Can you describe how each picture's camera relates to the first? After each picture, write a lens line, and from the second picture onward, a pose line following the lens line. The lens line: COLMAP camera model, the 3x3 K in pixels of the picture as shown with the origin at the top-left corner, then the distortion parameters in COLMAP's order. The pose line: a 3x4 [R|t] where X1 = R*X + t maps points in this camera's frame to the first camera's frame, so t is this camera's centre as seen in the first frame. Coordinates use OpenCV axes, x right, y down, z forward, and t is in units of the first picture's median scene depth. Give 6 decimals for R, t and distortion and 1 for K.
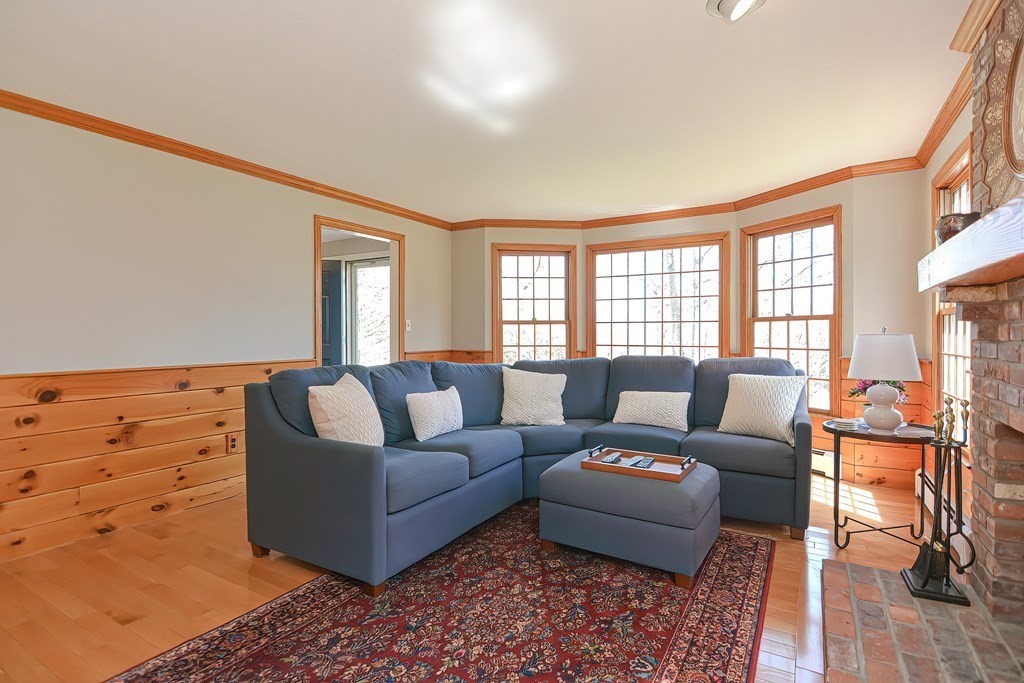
lens RADIAL K [[501.8, 0, 484.2], [0, 501.8, 360.0], [0, 0, 1]] dist [-0.002971, -0.004946]
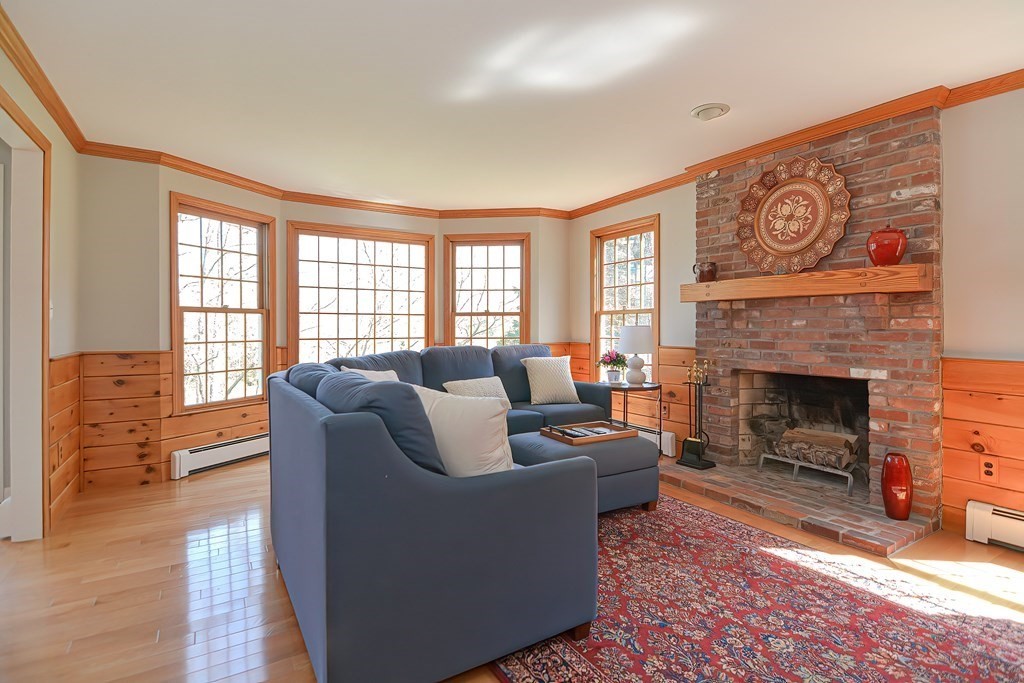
lens RADIAL K [[501.8, 0, 537.2], [0, 501.8, 354.4], [0, 0, 1]] dist [-0.002971, -0.004946]
pose [[0.441088, -0.048738, 0.896139, -0.592618], [0.045051, 0.998468, 0.032129, -0.020070], [-0.896332, 0.026200, 0.442608, 0.411312]]
